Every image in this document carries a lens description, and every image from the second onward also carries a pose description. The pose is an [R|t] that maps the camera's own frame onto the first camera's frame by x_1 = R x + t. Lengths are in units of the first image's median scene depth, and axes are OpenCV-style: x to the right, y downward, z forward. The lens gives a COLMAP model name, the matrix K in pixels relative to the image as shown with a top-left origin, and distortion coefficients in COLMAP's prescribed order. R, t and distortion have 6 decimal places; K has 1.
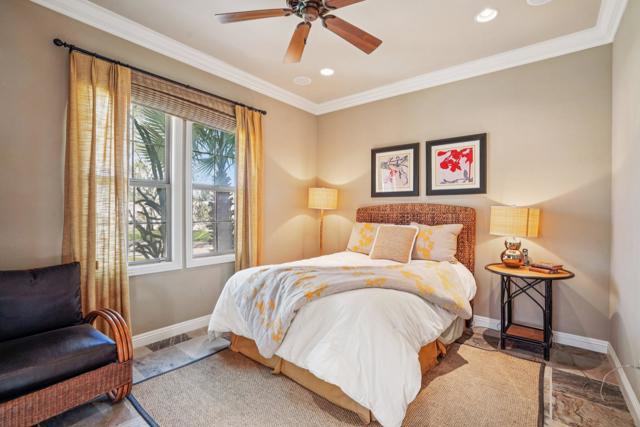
lens RADIAL K [[297.5, 0, 318.6], [0, 297.5, 215.2], [0, 0, 1]] dist [-0.031041, 0.000732]
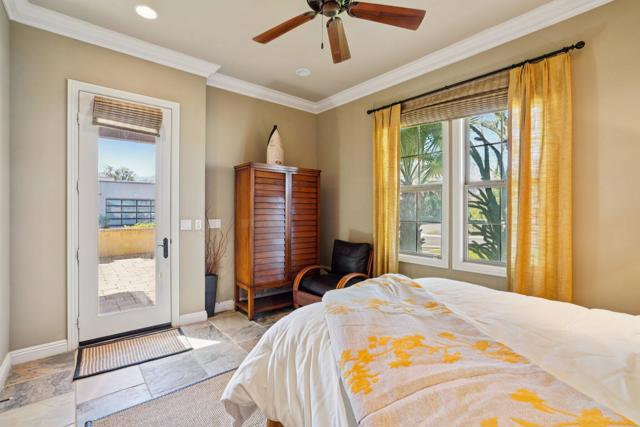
lens RADIAL K [[297.5, 0, 318.6], [0, 297.5, 215.2], [0, 0, 1]] dist [-0.031041, 0.000732]
pose [[-0.189021, 0.000270, -0.981973, 0.587682], [-0.012364, 0.999920, 0.002655, 0.001066], [0.981895, 0.012643, -0.189003, 0.720563]]
